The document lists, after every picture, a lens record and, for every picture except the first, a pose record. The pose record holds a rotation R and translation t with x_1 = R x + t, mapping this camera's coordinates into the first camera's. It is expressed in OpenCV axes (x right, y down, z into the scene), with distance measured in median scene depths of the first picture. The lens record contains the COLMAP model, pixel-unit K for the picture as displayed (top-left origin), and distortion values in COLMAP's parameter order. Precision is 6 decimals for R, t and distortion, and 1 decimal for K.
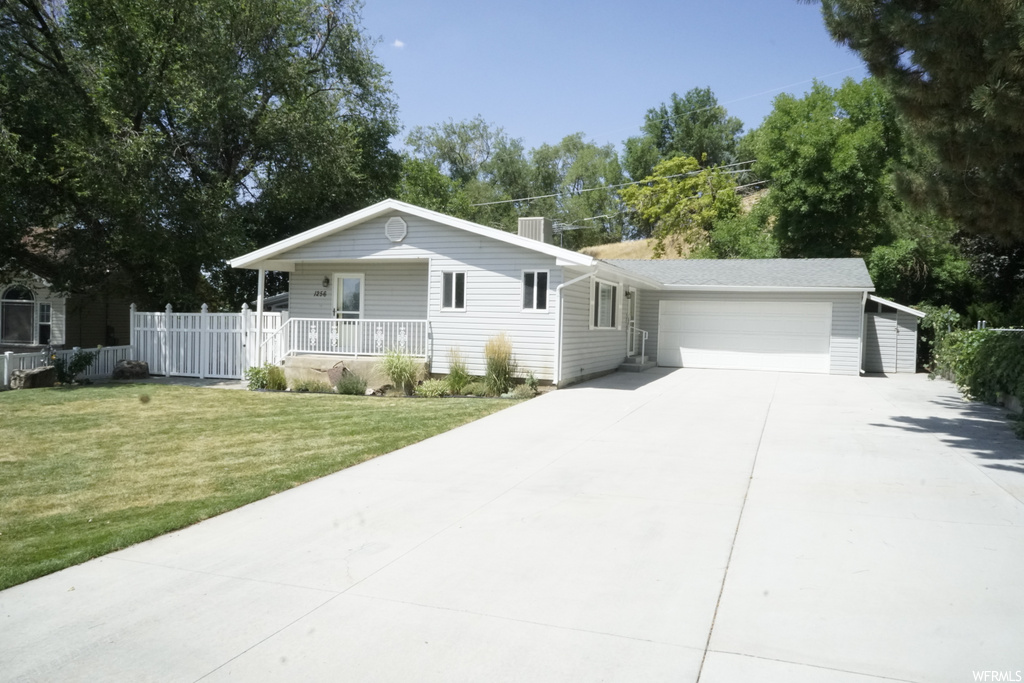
lens RADIAL K [[694.4, 0, 502.2], [0, 694.4, 345.6], [0, 0, 1]] dist [-0.007585, 0.011001]
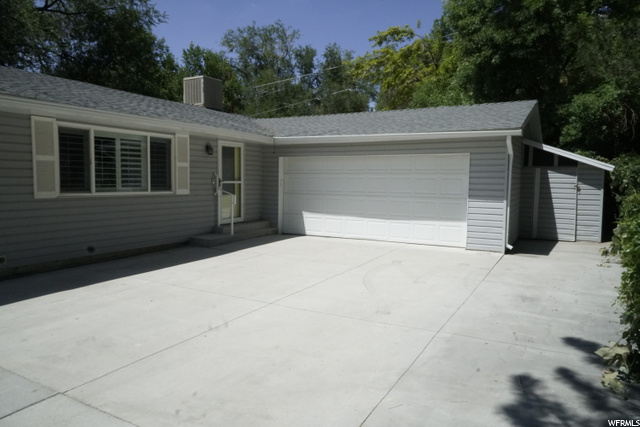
lens RADIAL K [[434.0, 0, 316.4], [0, 434.0, 215.0], [0, 0, 1]] dist [-0.007585, 0.011001]
pose [[0.990260, -0.004271, -0.139163, 0.281784], [0.010671, 0.998918, 0.045269, -0.014110], [0.138819, -0.046313, 0.989234, 0.383914]]
